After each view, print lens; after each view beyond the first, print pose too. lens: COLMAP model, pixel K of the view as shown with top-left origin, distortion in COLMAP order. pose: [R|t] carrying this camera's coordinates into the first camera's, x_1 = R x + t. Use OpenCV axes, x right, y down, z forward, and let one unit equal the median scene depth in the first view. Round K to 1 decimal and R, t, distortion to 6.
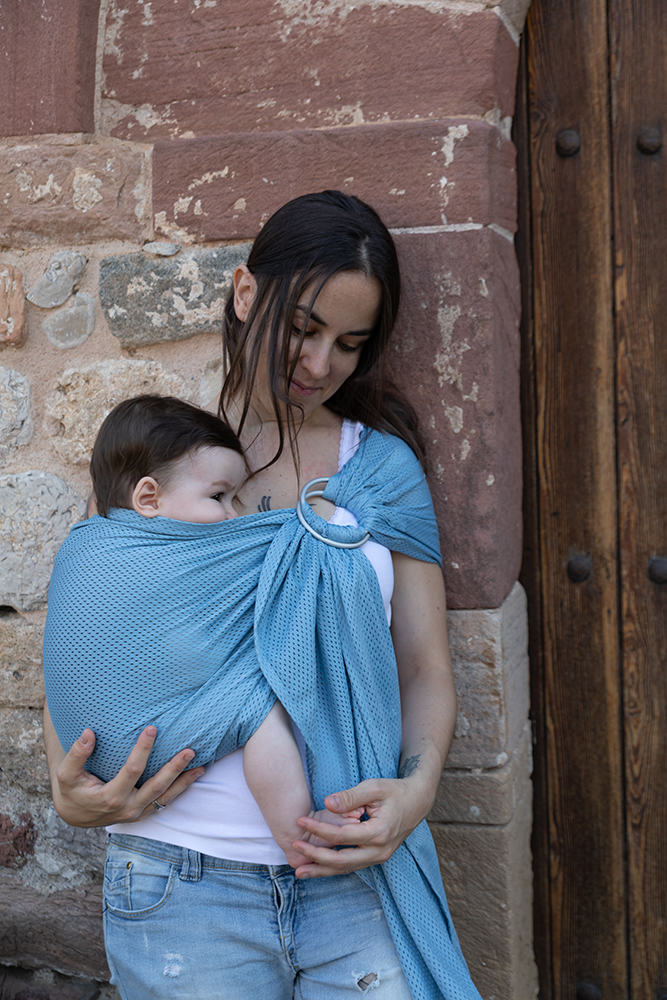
lens RADIAL K [[1407.3, 0, 333.5], [0, 1407.3, 499.8], [0, 0, 1]] dist [0.077255, 0.000000]
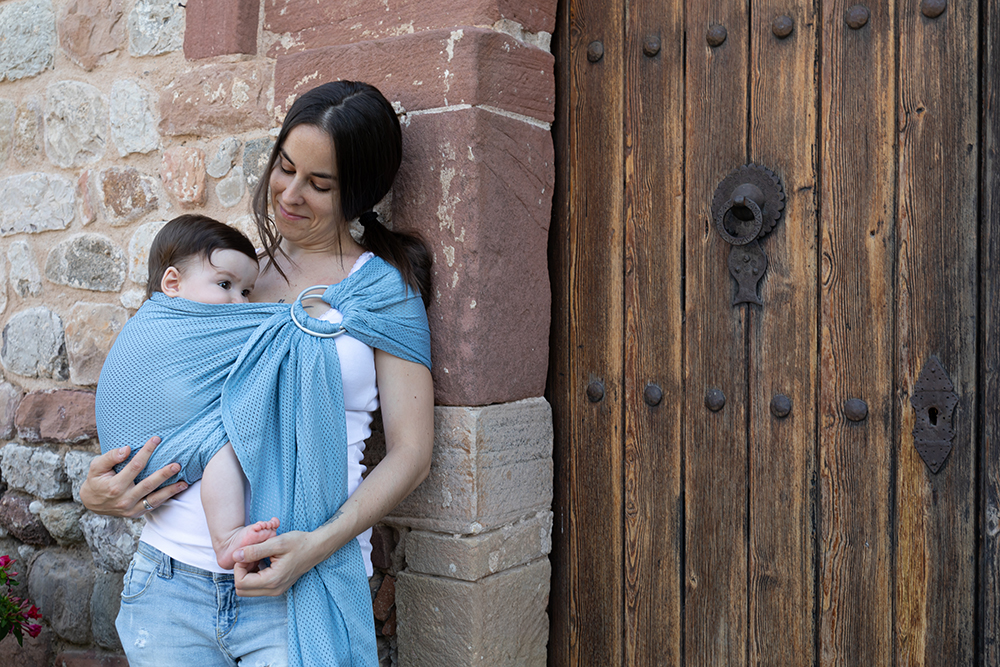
lens RADIAL K [[1040.6, 0, 500.1], [0, 1040.6, 331.8], [0, 0, 1]] dist [0.080855, 0.000000]
pose [[0.948193, 0.045109, -0.314475, 0.403390], [-0.067960, 0.995755, -0.062076, 0.063087], [0.310340, 0.080232, 0.947234, 0.111961]]
